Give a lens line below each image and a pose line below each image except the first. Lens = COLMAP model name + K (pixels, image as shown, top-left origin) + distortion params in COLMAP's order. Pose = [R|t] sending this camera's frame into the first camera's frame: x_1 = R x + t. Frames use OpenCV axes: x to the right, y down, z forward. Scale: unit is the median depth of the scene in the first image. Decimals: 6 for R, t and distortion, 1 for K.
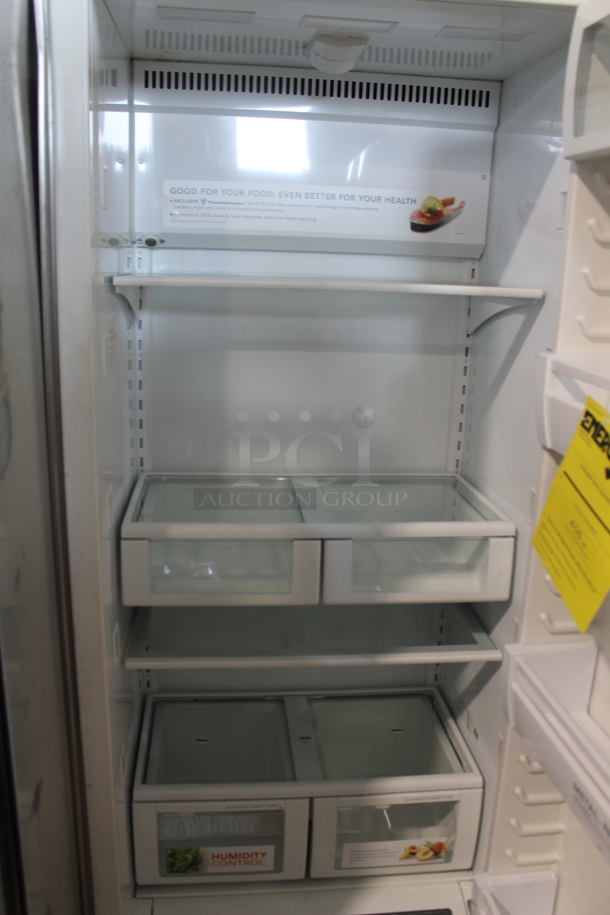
lens RADIAL K [[786.3, 0, 304.1], [0, 786.3, 460.4], [0, 0, 1]] dist [-0.146880, 0.110049]
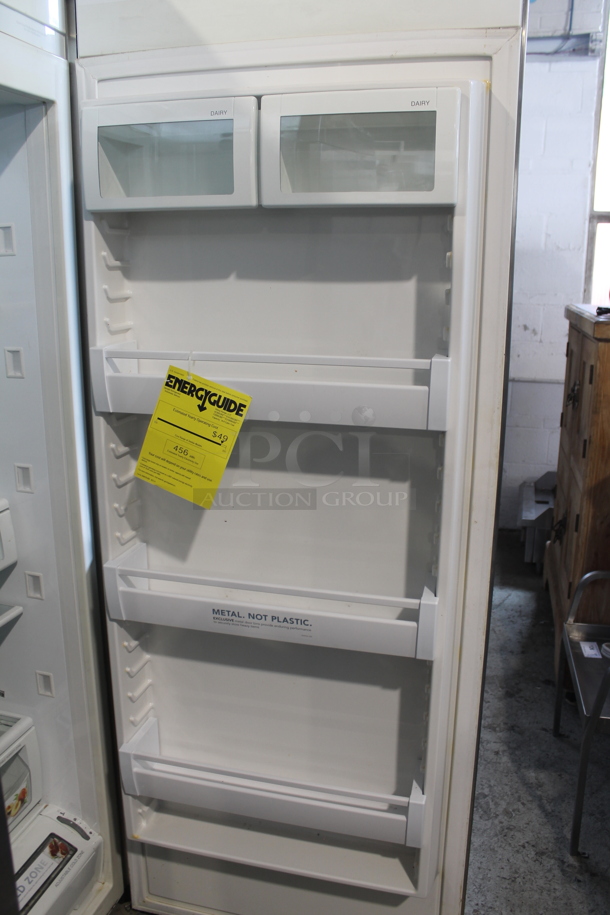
lens RADIAL K [[786.3, 0, 305.0], [0, 786.3, 457.9], [0, 0, 1]] dist [-0.146880, 0.110049]
pose [[0.365463, -0.250183, 0.896574, -0.990157], [0.248921, 0.954391, 0.164851, -0.095773], [-0.896925, 0.162929, 0.411070, 0.125744]]
